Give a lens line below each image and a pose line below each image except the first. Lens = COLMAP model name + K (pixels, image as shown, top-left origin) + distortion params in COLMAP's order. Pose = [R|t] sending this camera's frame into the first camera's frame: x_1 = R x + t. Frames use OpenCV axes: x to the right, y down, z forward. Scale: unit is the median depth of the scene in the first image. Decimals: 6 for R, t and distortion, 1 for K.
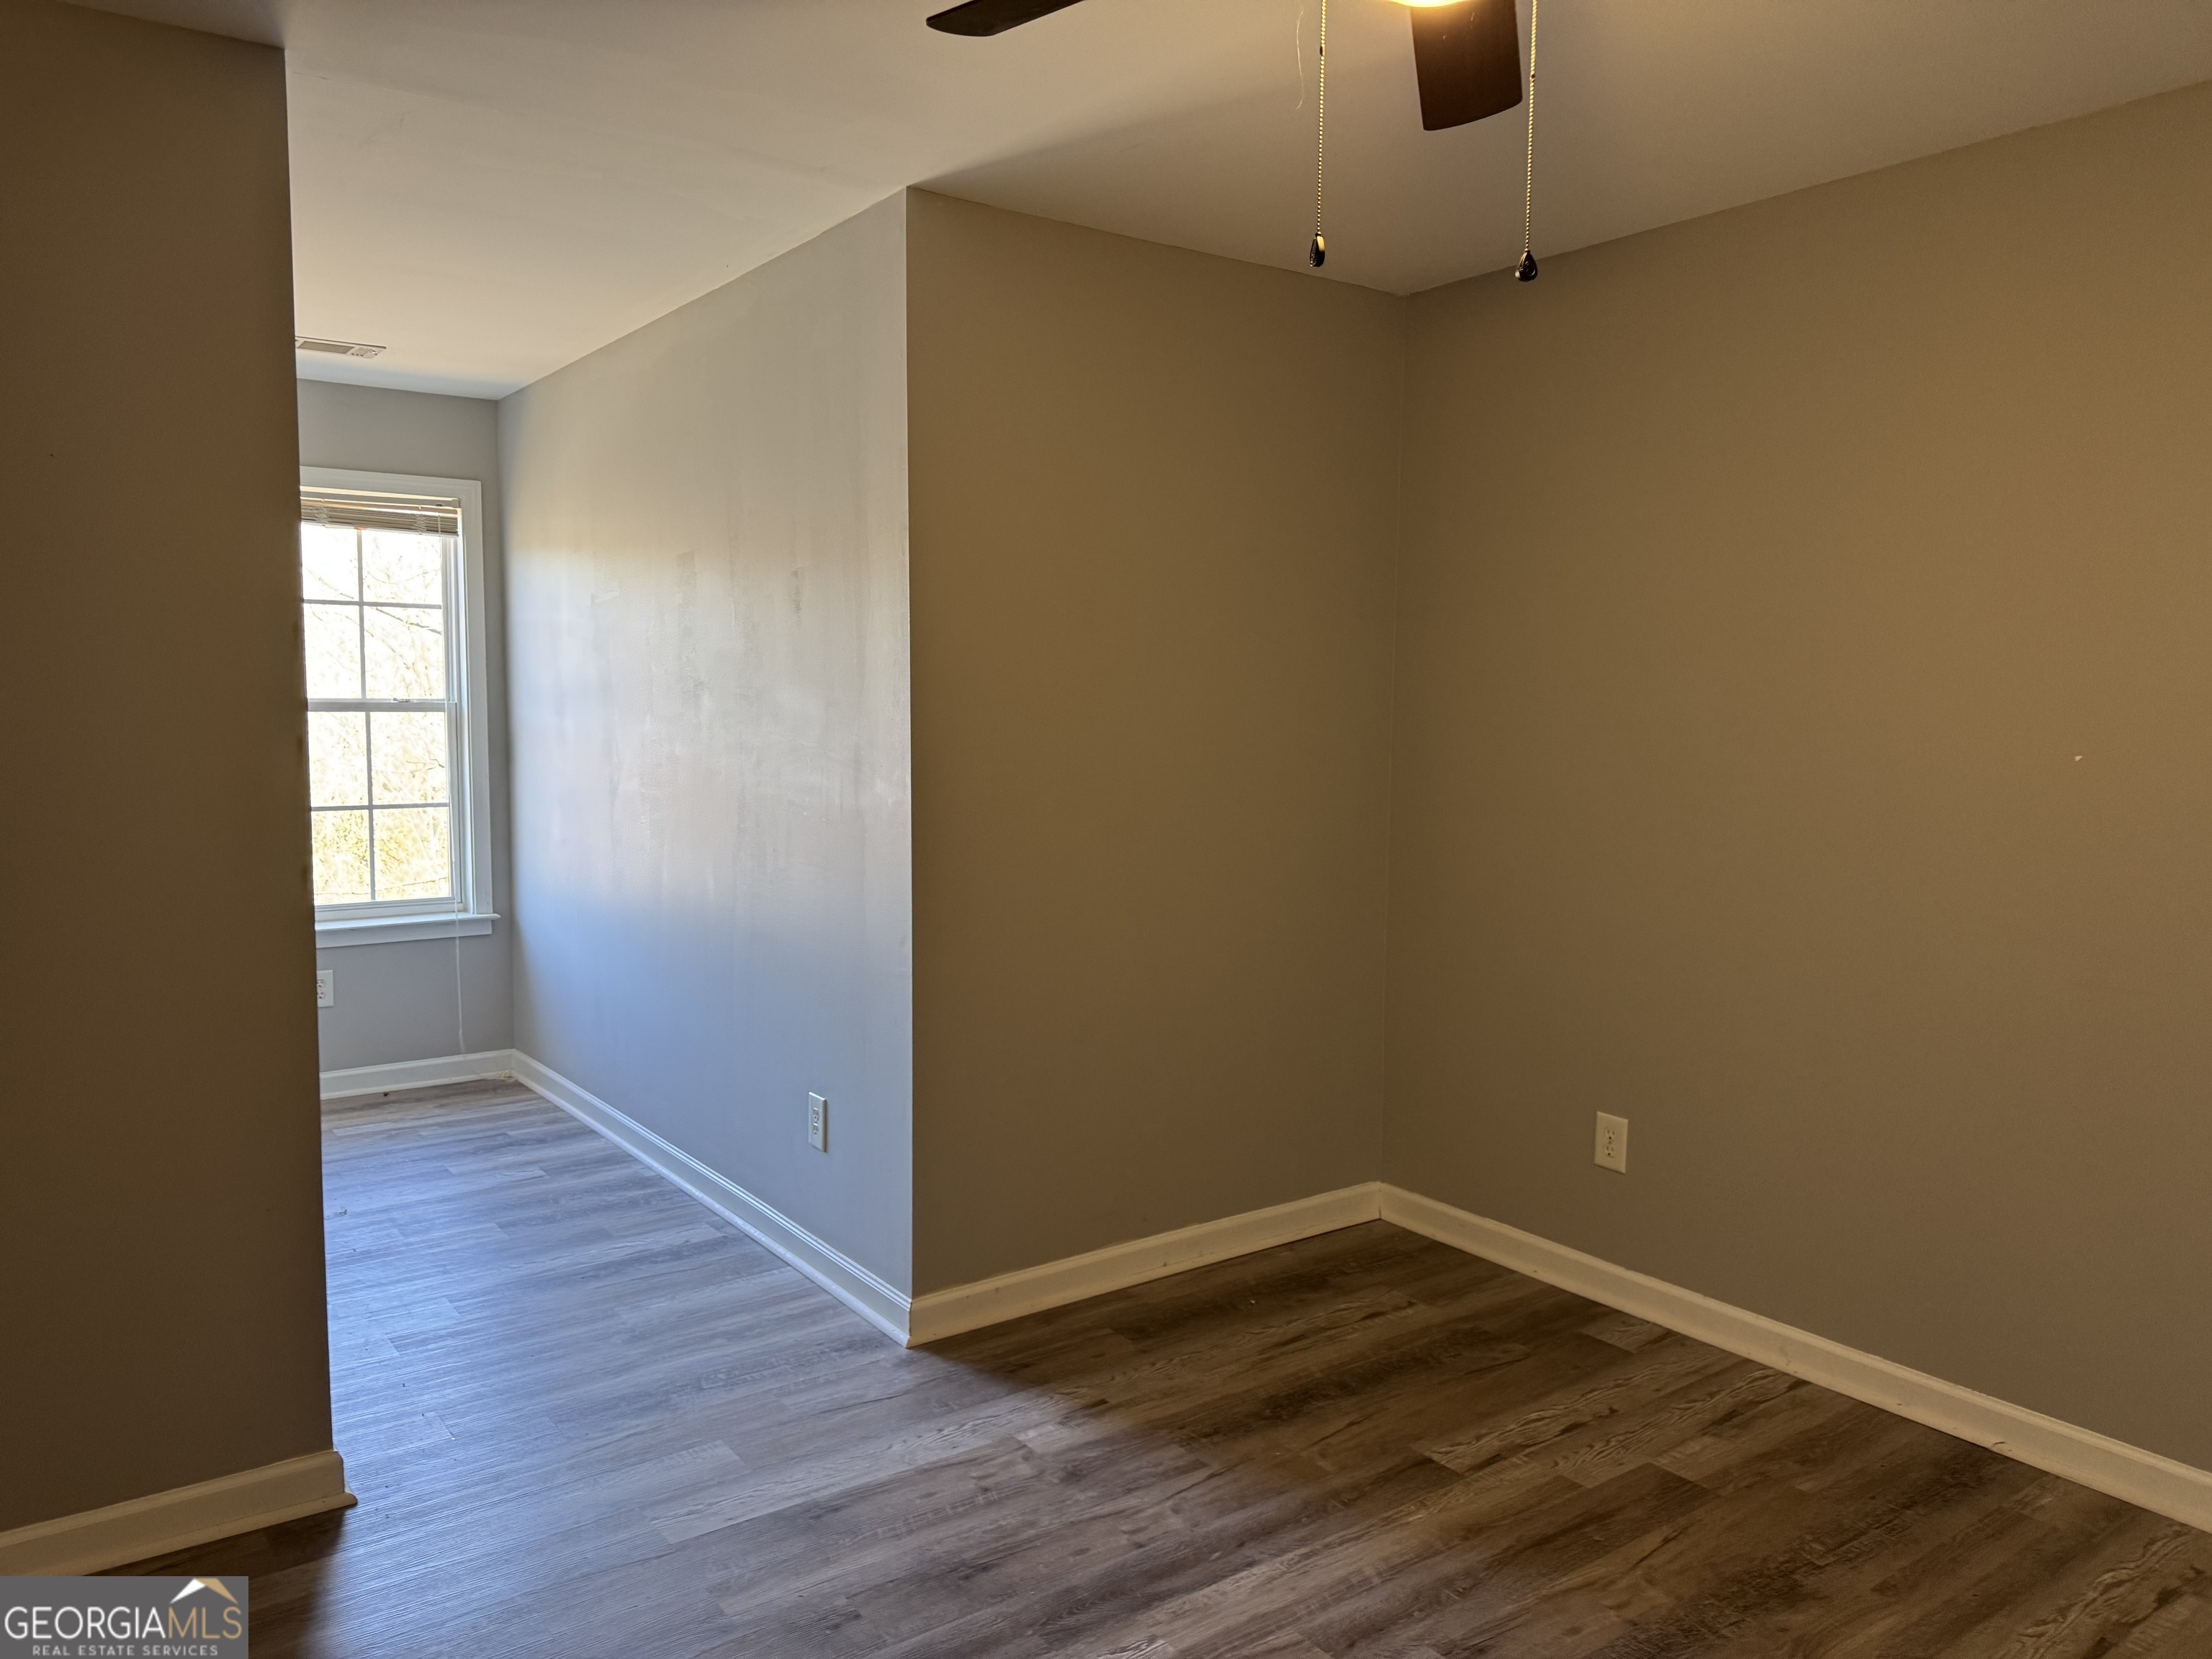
lens RADIAL K [[1559.6, 0, 1101.9], [0, 1559.6, 825.5], [0, 0, 1]] dist [0.078816, -0.083113]
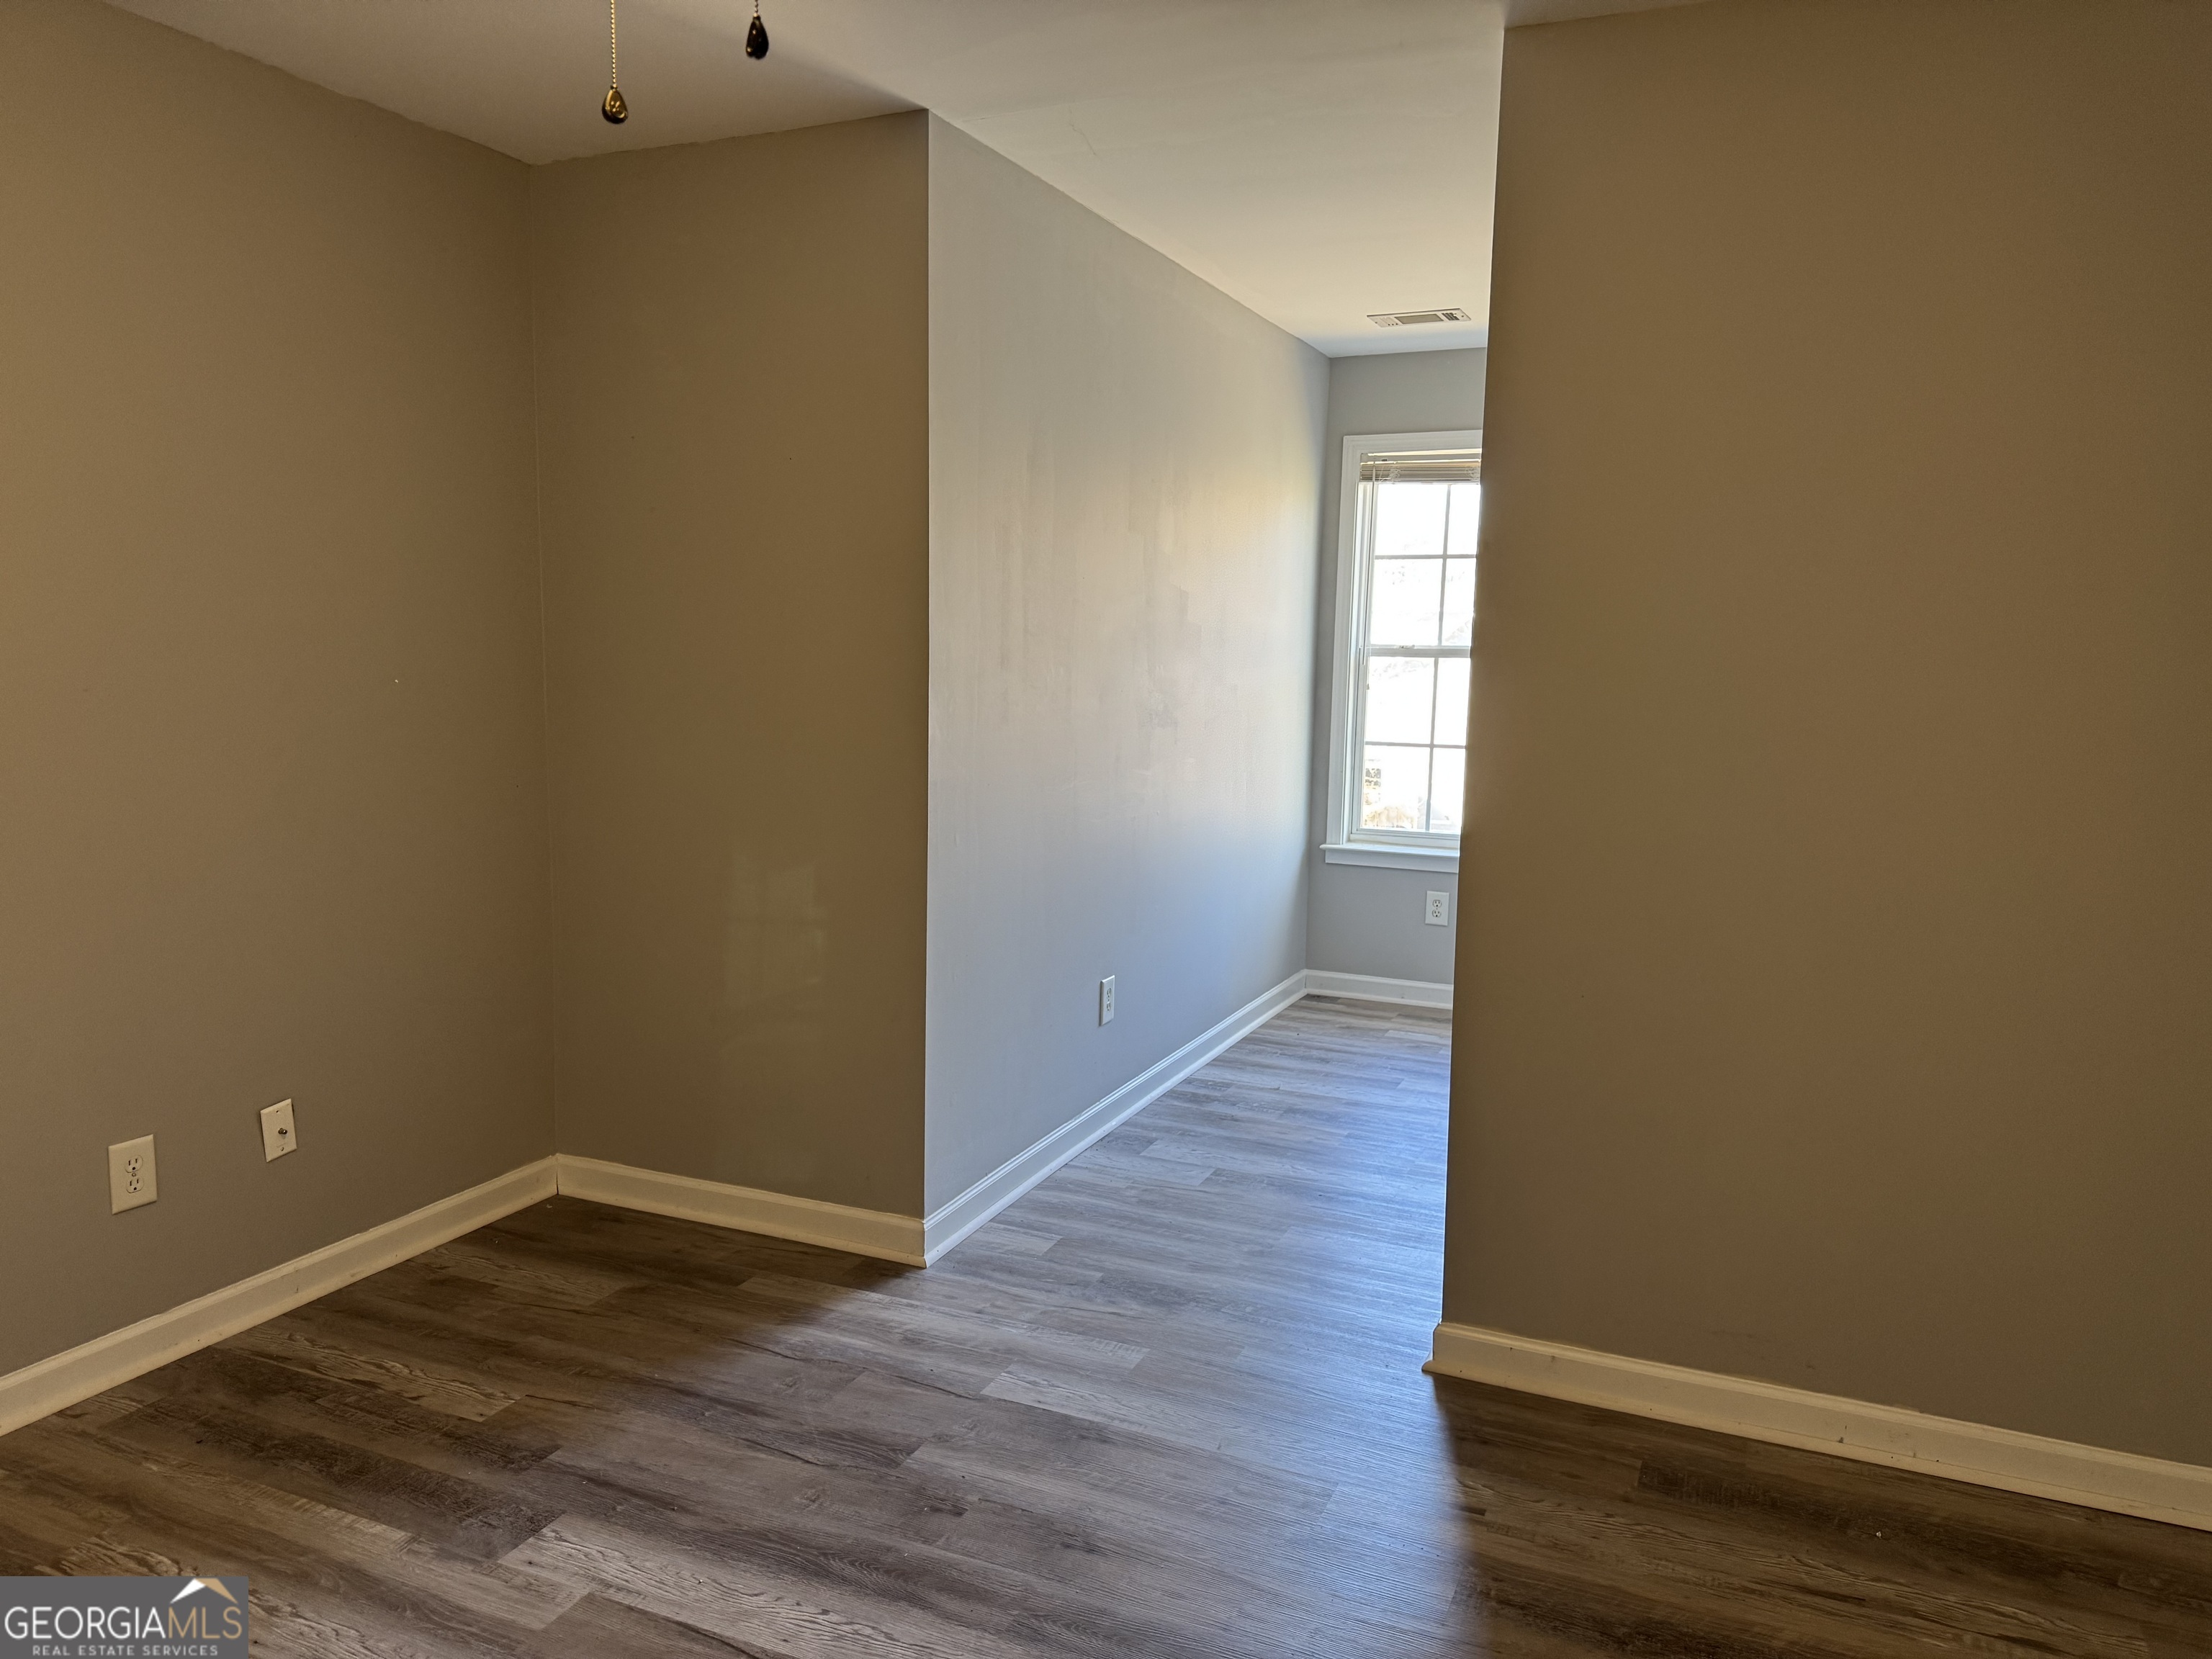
lens RADIAL K [[1559.6, 0, 1112.0], [0, 1559.6, 841.2], [0, 0, 1]] dist [0.078816, -0.083113]
pose [[0.527058, 0.125823, -0.840463, 0.467739], [-0.096840, 0.991429, 0.087695, -0.027190], [0.844293, 0.035170, 0.534726, 0.333175]]
